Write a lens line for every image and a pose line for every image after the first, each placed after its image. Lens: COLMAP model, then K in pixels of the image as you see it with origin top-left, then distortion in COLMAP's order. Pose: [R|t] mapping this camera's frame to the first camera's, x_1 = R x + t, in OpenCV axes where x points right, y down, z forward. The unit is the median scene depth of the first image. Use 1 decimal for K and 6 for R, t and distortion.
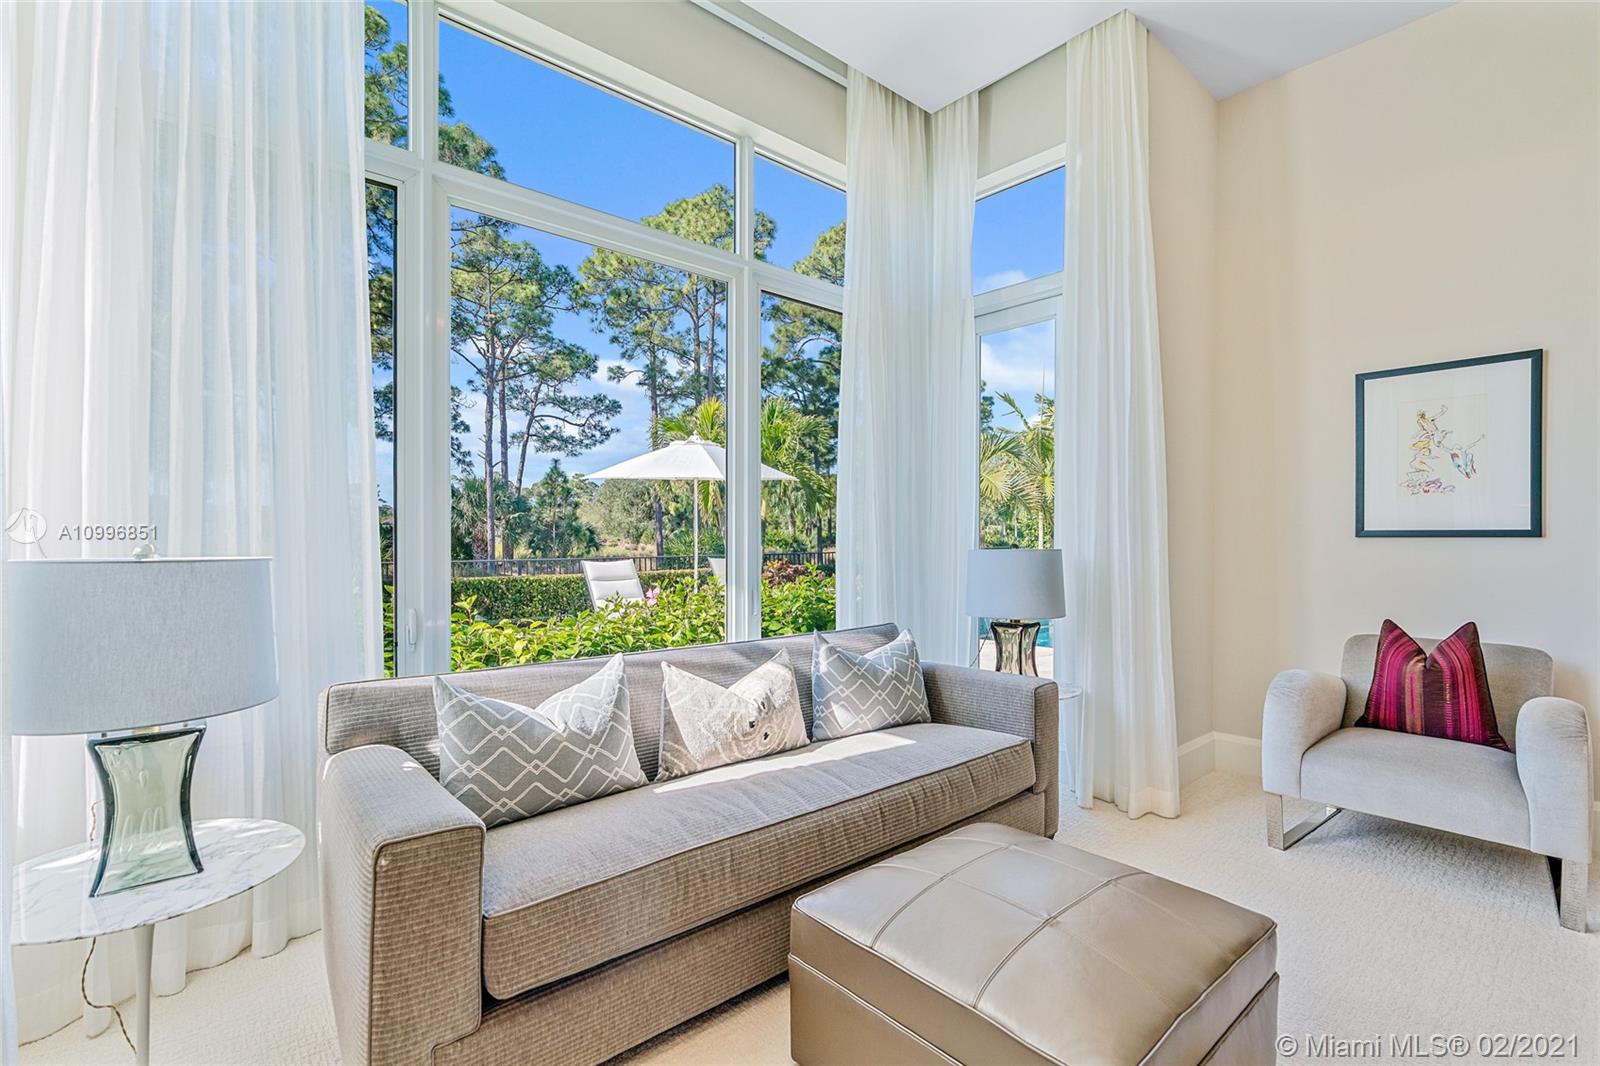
lens RADIAL K [[727.2, 0, 798.1], [0, 727.2, 545.5], [0, 0, 1]] dist [-0.009594, 0.002017]
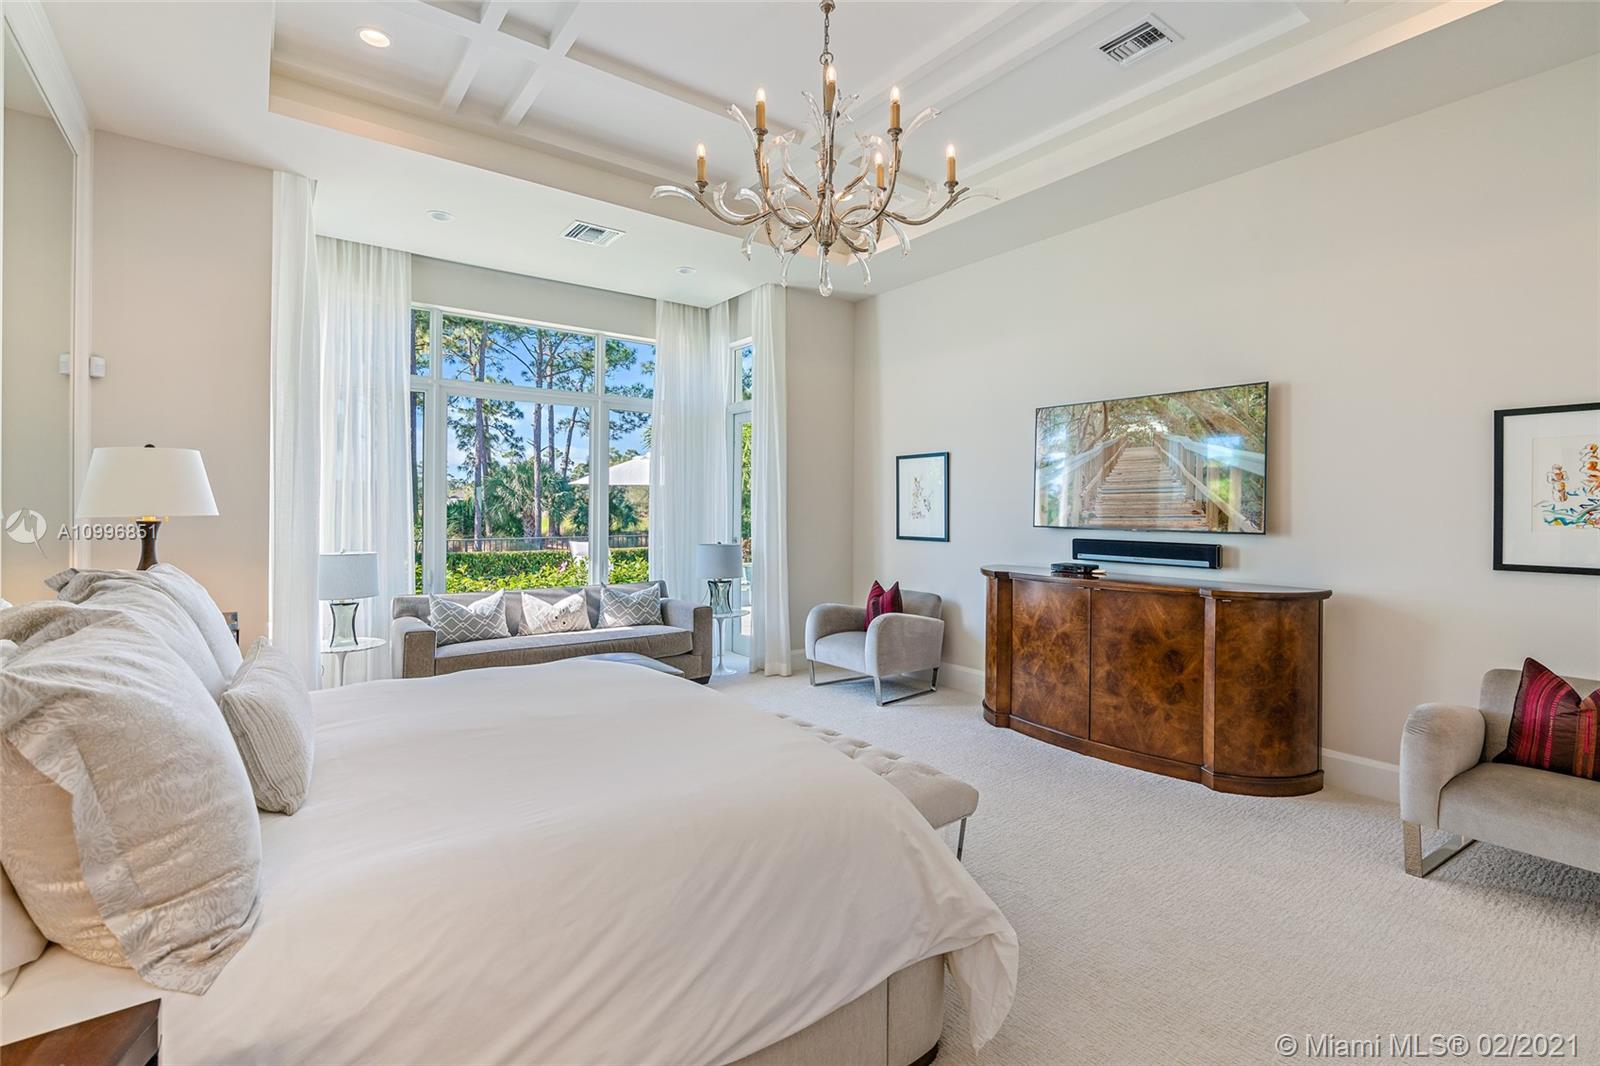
lens RADIAL K [[727.2, 0, 805.1], [0, 727.2, 509.9], [0, 0, 1]] dist [-0.009594, 0.002017]
pose [[0.997777, 0.003488, -0.066544, 0.066062], [-0.004223, 0.999932, -0.010915, -0.006956], [0.066502, 0.011171, 0.997724, -0.099832]]
